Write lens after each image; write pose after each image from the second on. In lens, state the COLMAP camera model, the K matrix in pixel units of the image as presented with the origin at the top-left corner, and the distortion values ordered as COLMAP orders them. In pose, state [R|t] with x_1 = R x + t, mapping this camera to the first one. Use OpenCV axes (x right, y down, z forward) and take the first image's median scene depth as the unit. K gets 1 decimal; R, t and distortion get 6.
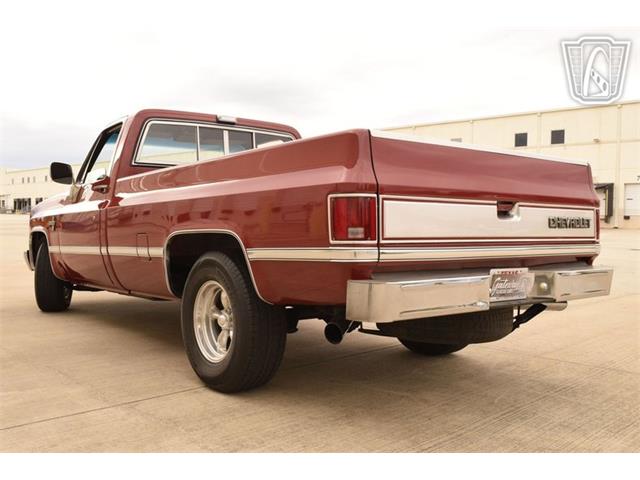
lens RADIAL K [[624.7, 0, 320.0], [0, 624.7, 240.0], [0, 0, 1]] dist [-0.032074, -0.001995]
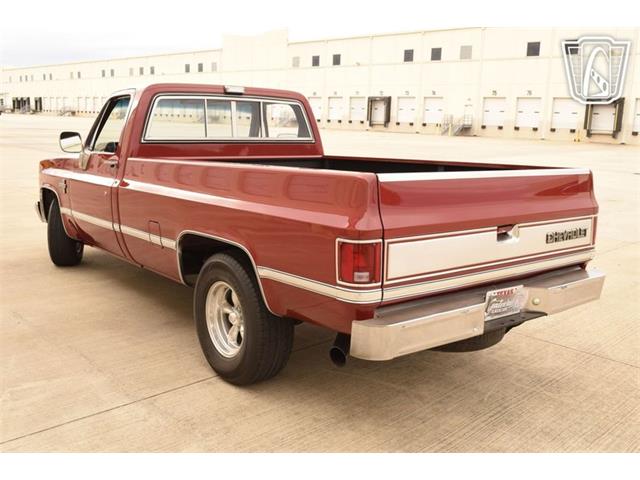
lens RADIAL K [[624.7, 0, 320.0], [0, 624.7, 240.0], [0, 0, 1]] dist [-0.032074, -0.001995]
pose [[0.999810, 0.019362, -0.002363, -0.008809], [-0.018761, 0.987728, 0.155056, -0.175914], [0.005336, -0.154982, 0.987903, -0.031628]]
